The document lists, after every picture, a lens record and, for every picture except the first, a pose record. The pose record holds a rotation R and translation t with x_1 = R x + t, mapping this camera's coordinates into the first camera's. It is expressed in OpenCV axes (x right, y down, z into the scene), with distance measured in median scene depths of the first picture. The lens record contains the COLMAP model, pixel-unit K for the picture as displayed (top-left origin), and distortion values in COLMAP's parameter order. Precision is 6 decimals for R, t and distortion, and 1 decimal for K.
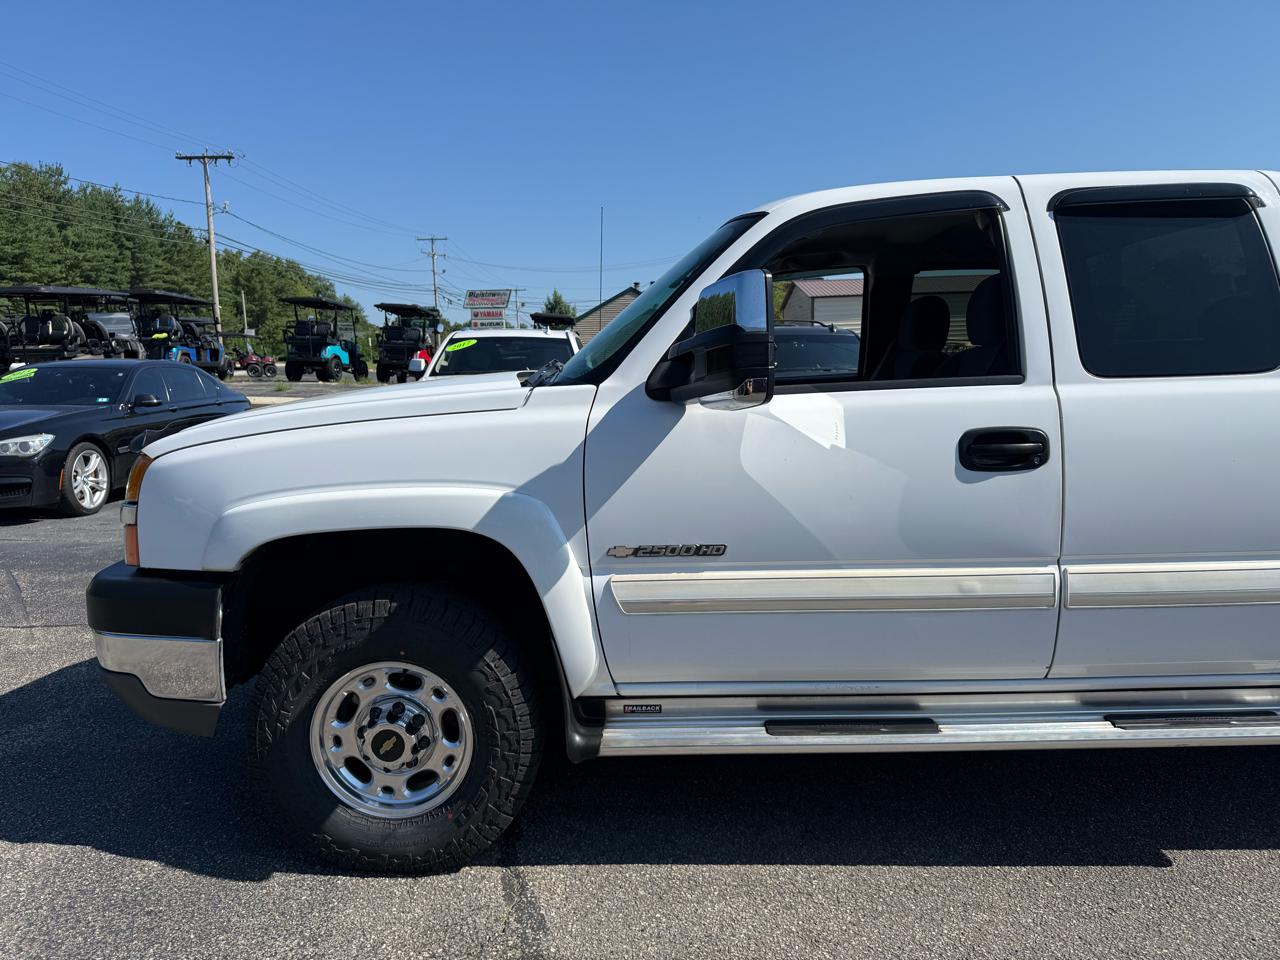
lens RADIAL K [[911.4, 0, 647.0], [0, 911.4, 486.8], [0, 0, 1]] dist [0.044347, -0.051168]
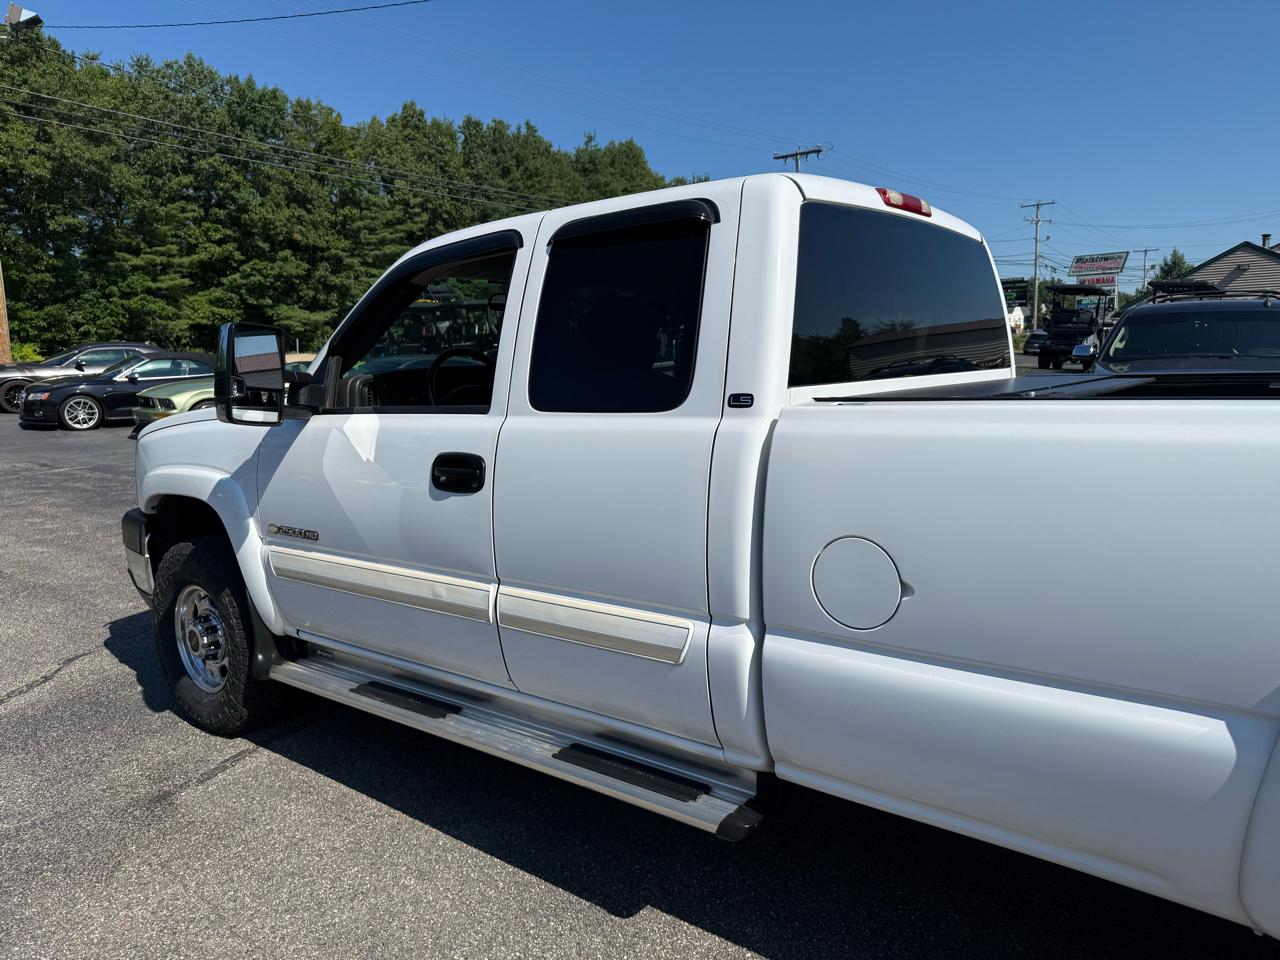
lens RADIAL K [[911.4, 0, 640.9], [0, 911.4, 491.1], [0, 0, 1]] dist [0.044347, -0.051168]
pose [[0.792961, 0.086627, -0.603082, 1.132379], [-0.067028, 0.996236, 0.054969, -0.087356], [0.605574, -0.003165, 0.795783, 0.244952]]
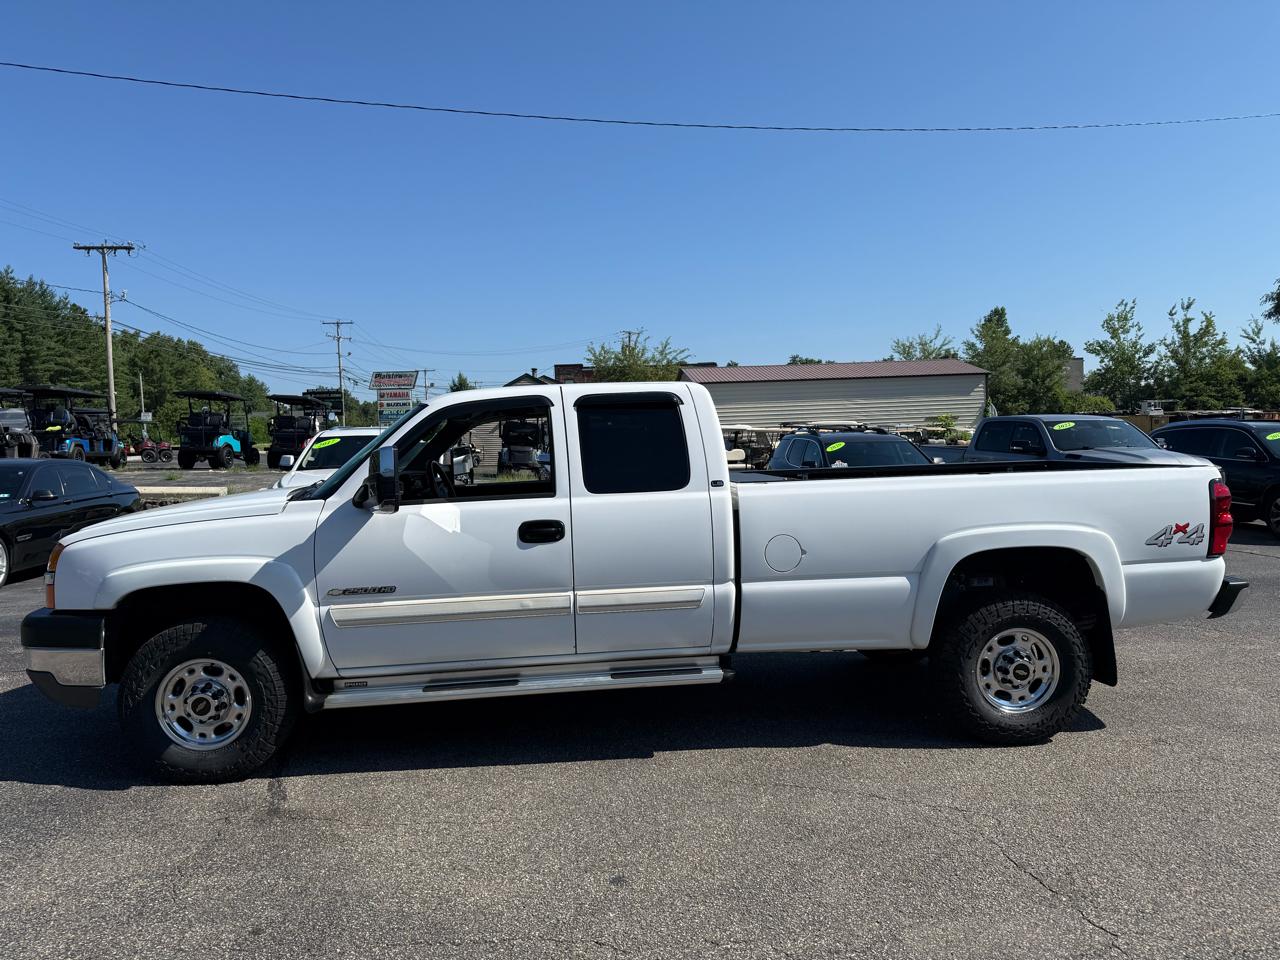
lens RADIAL K [[911.4, 0, 658.5], [0, 911.4, 483.3], [0, 0, 1]] dist [0.044347, -0.051168]
pose [[0.994743, -0.013339, 0.101535, 0.409323], [0.021971, 0.996192, -0.084375, 0.022217], [-0.100023, 0.086162, 0.991247, -0.857944]]
